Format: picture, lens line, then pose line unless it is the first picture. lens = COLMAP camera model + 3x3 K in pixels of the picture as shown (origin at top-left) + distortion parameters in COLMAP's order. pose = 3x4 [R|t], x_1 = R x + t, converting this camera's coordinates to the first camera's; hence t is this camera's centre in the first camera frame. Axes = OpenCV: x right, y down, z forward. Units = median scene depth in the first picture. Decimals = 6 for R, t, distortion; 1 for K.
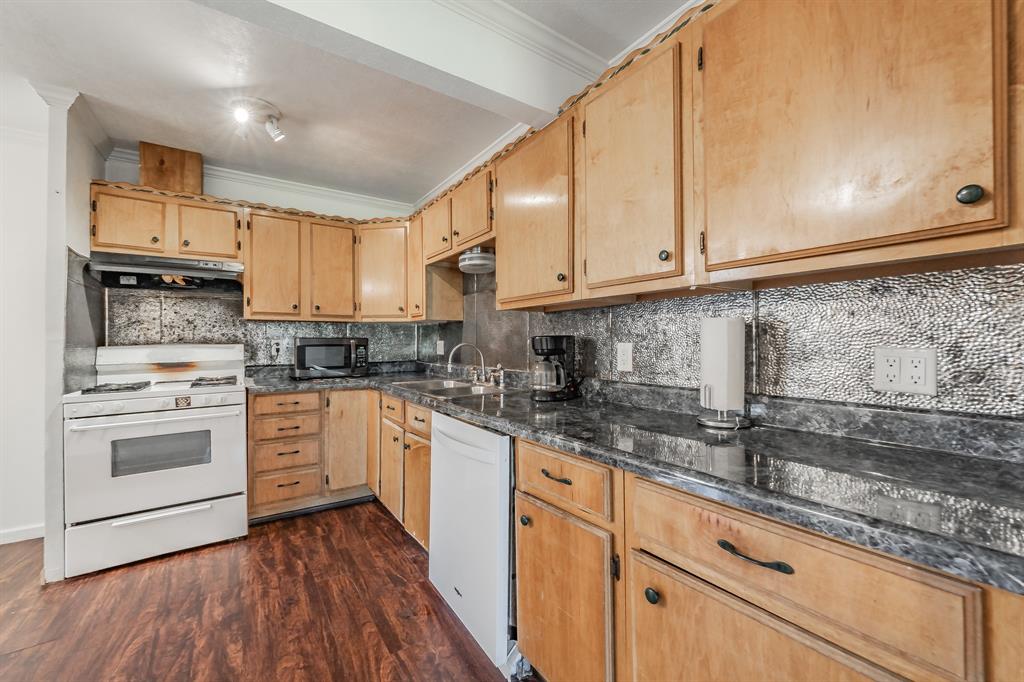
lens RADIAL K [[410.9, 0, 521.2], [0, 410.9, 340.9], [0, 0, 1]] dist [0.001506, 0.000189]
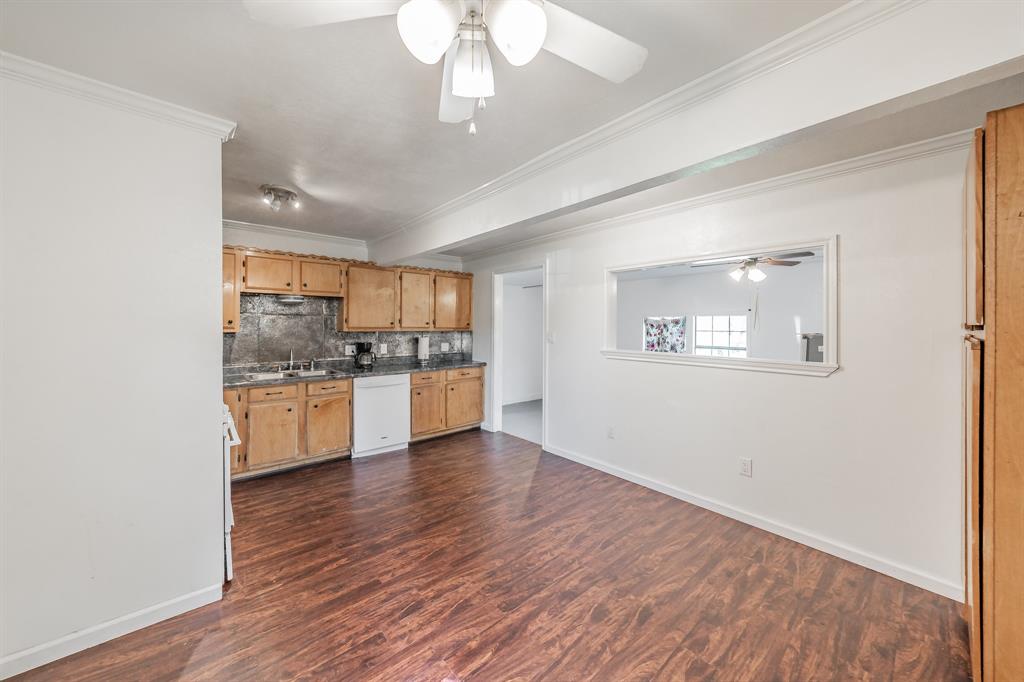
lens RADIAL K [[374.1, 0, 537.1], [0, 374.1, 330.1], [0, 0, 1]] dist [0.001082, -0.000241]
pose [[-0.200073, -0.006761, 0.979758, -2.079154], [-0.011255, 0.999926, 0.004601, -0.095862], [-0.979716, -0.010107, -0.200134, 0.378571]]
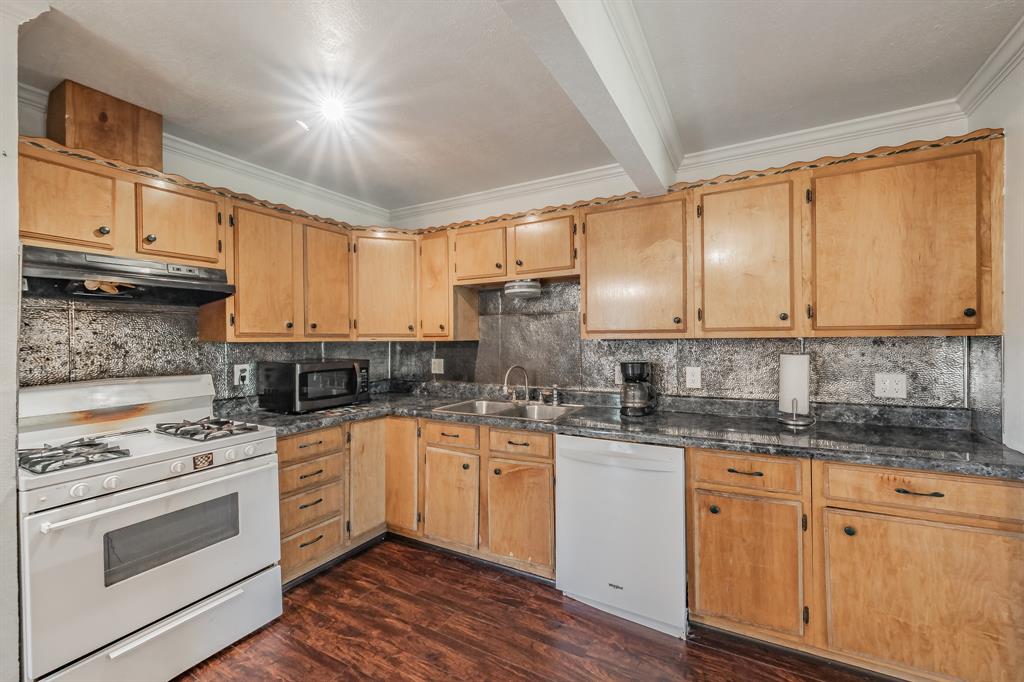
lens RADIAL K [[410.9, 0, 538.6], [0, 410.9, 336.8], [0, 0, 1]] dist [0.001506, 0.000189]
pose [[0.876088, -0.003078, 0.482141, -0.676902], [0.003917, 0.999992, -0.000733, -0.076470], [-0.482135, 0.002531, 0.876093, 0.056127]]
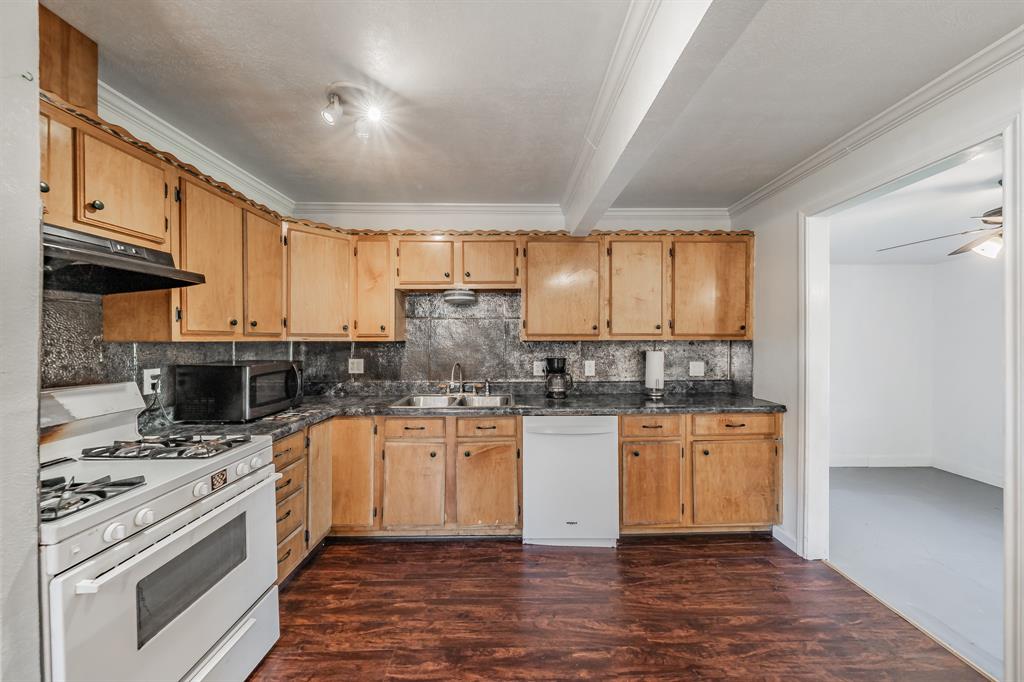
lens RADIAL K [[374.1, 0, 511.4], [0, 374.1, 338.8], [0, 0, 1]] dist [0.001082, -0.000241]
pose [[0.533738, 0.002007, 0.845647, -1.119272], [-0.005318, 0.999985, 0.000983, -0.076964], [-0.845633, -0.005022, 0.533741, 0.318198]]
